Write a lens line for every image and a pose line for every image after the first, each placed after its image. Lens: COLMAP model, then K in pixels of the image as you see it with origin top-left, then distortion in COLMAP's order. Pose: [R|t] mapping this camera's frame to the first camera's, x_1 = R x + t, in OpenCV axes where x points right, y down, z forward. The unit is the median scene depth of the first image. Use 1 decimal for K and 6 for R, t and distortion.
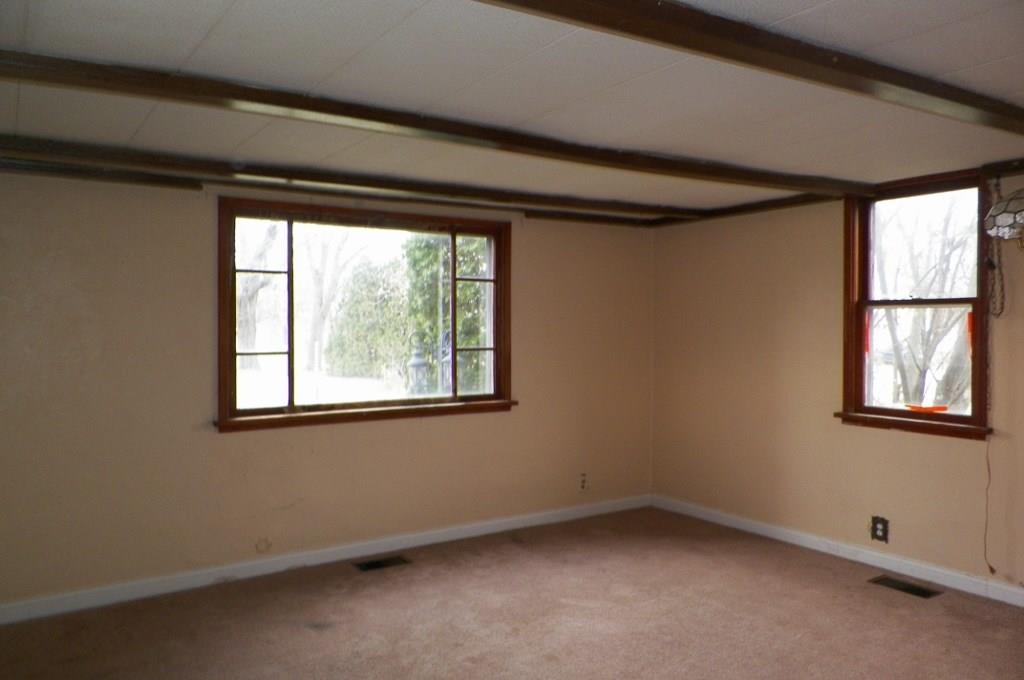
lens RADIAL K [[774.6, 0, 513.4], [0, 774.6, 341.3], [0, 0, 1]] dist [0.024692, -0.010080]
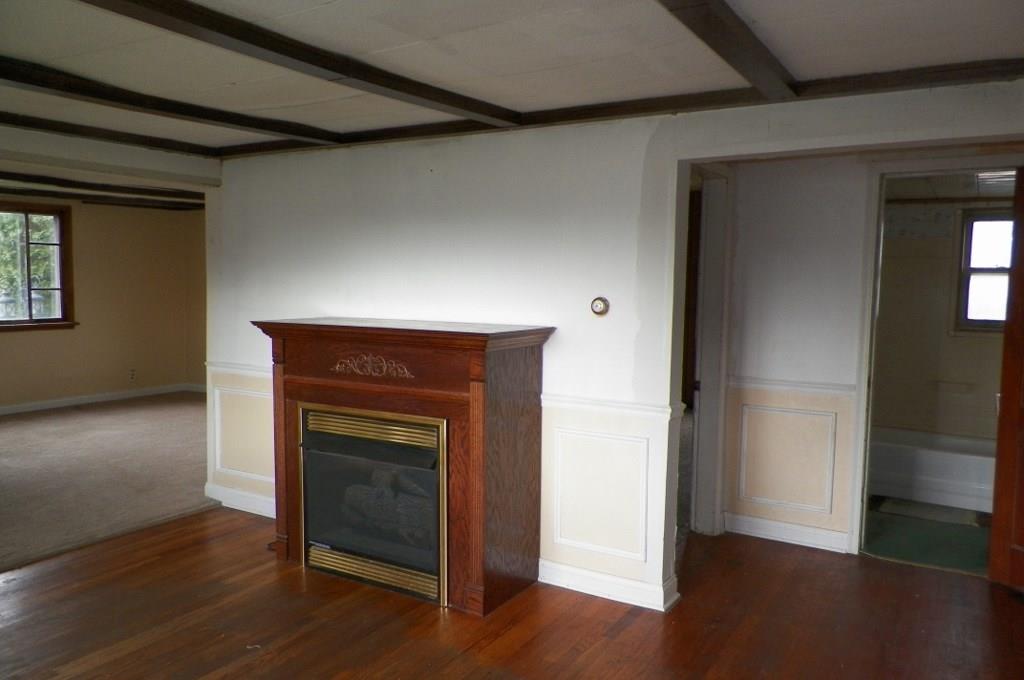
lens RADIAL K [[774.6, 0, 508.0], [0, 774.6, 336.1], [0, 0, 1]] dist [0.024692, -0.010080]
pose [[0.914056, -0.021358, 0.405026, 0.157549], [-0.001592, 0.998416, 0.056243, 0.014365], [-0.405586, -0.052054, 0.912574, -0.784460]]
